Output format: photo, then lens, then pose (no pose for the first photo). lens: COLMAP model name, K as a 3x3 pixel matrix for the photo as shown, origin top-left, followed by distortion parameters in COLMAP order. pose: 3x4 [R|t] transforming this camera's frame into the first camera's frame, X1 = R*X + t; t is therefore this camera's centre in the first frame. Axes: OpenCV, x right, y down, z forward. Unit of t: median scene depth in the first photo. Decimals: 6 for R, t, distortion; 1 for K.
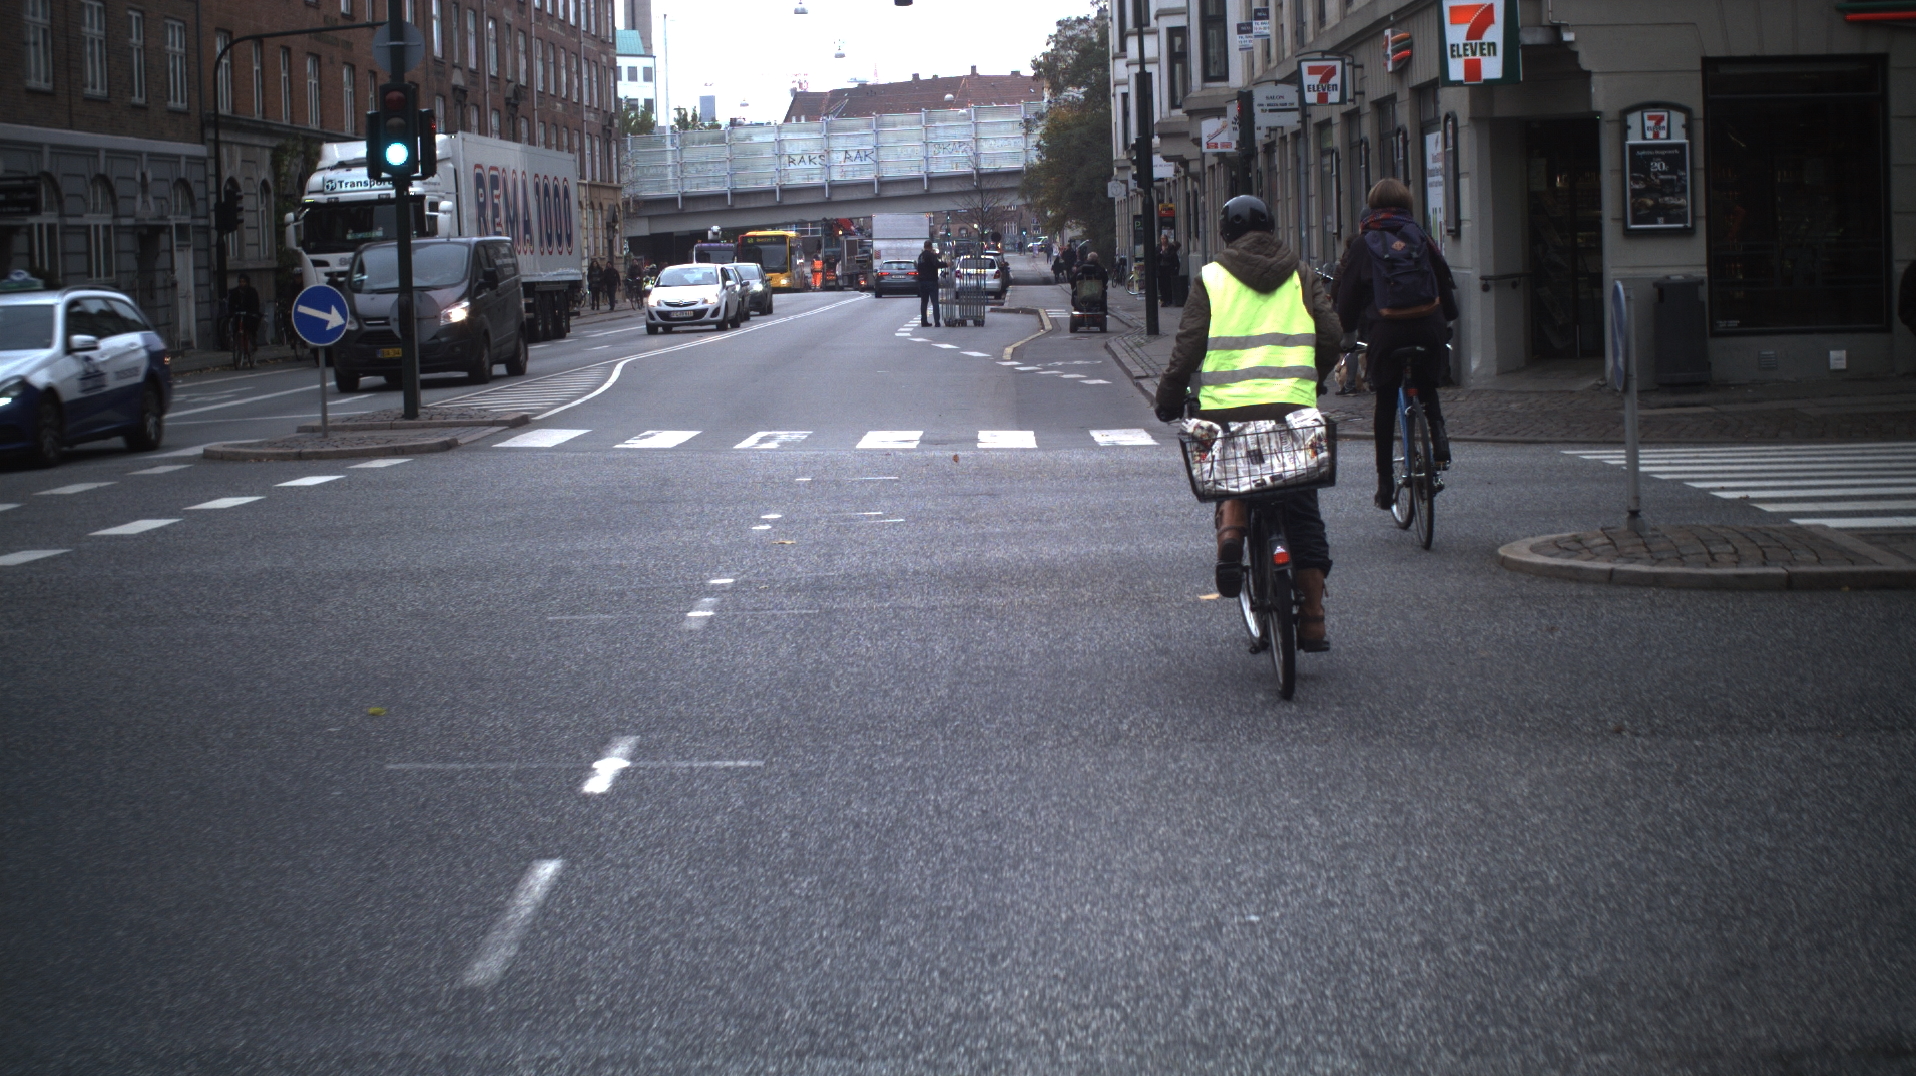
lens RADIAL K [[3641.0, 0, 965.5], [0, 3641.0, 544.5], [0, 0, 1]] dist [-0.259544, 0.000000]
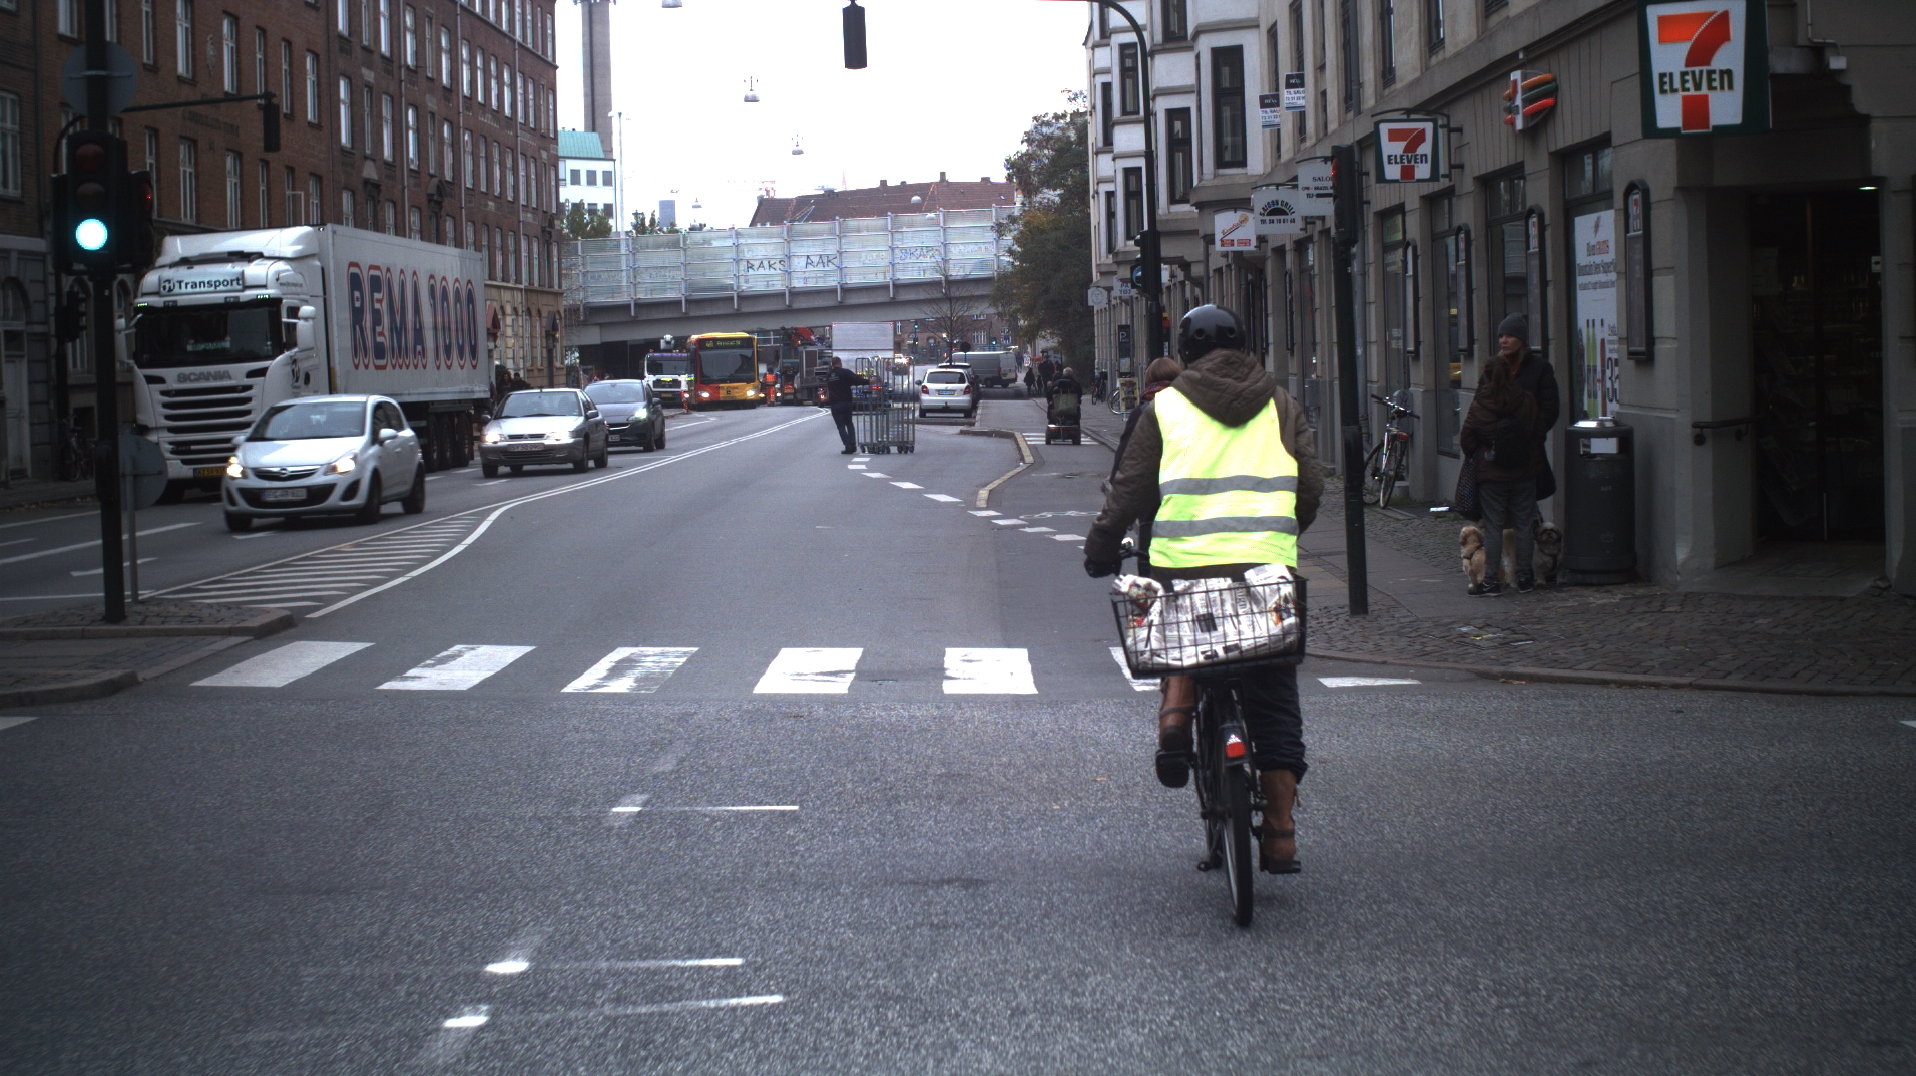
lens RADIAL K [[3642.3, 0, 948.3], [0, 3642.3, 528.7], [0, 0, 1]] dist [-0.294636, 0.000000]
pose [[0.999983, 0.004013, 0.004138, 0.000324], [-0.003869, 0.999406, -0.034240, -0.007217], [-0.004273, 0.034224, 0.999405, 0.077701]]
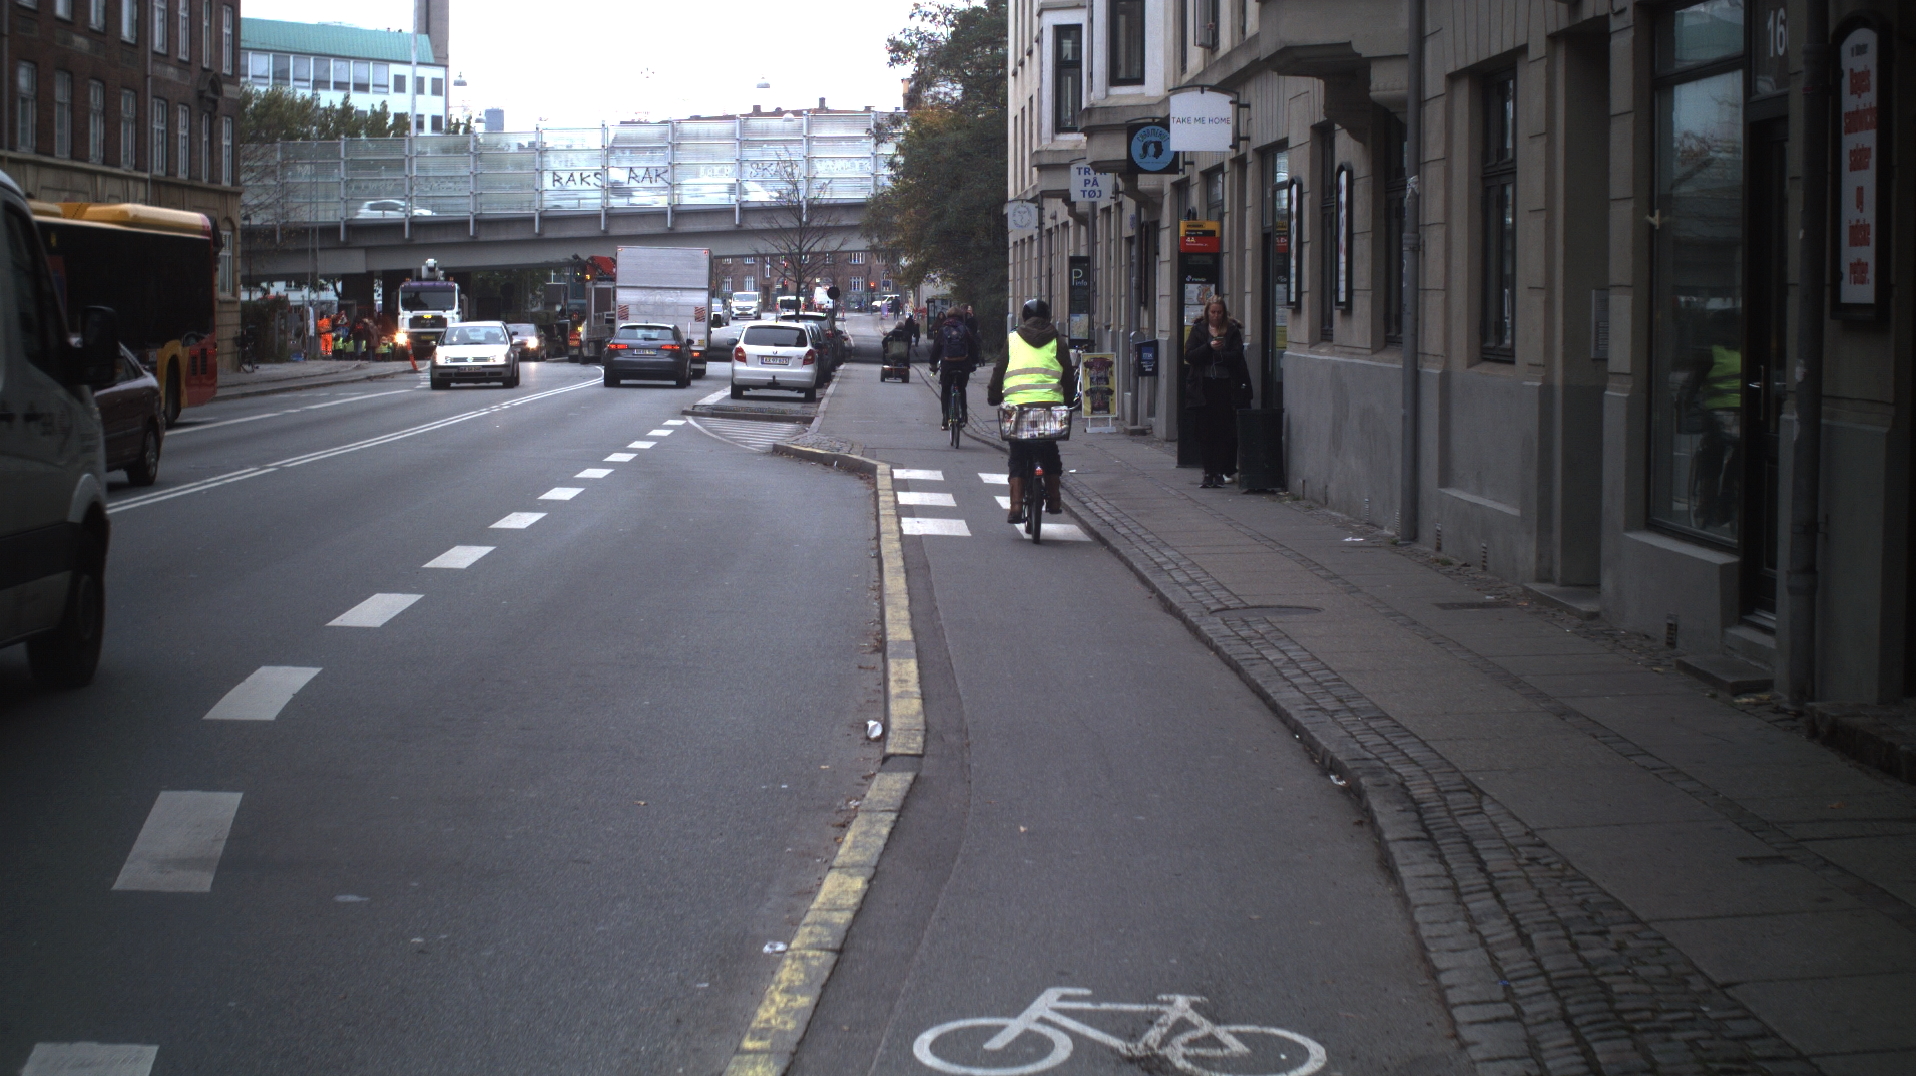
lens RADIAL K [[3639.1, 0, 964.3], [0, 3639.1, 539.1], [0, 0, 1]] dist [-0.250451, 0.000000]
pose [[0.998426, 0.035937, 0.043065, 0.008360], [-0.035172, 0.999212, -0.018393, -0.032653], [-0.043692, 0.016849, 0.998903, 0.390413]]
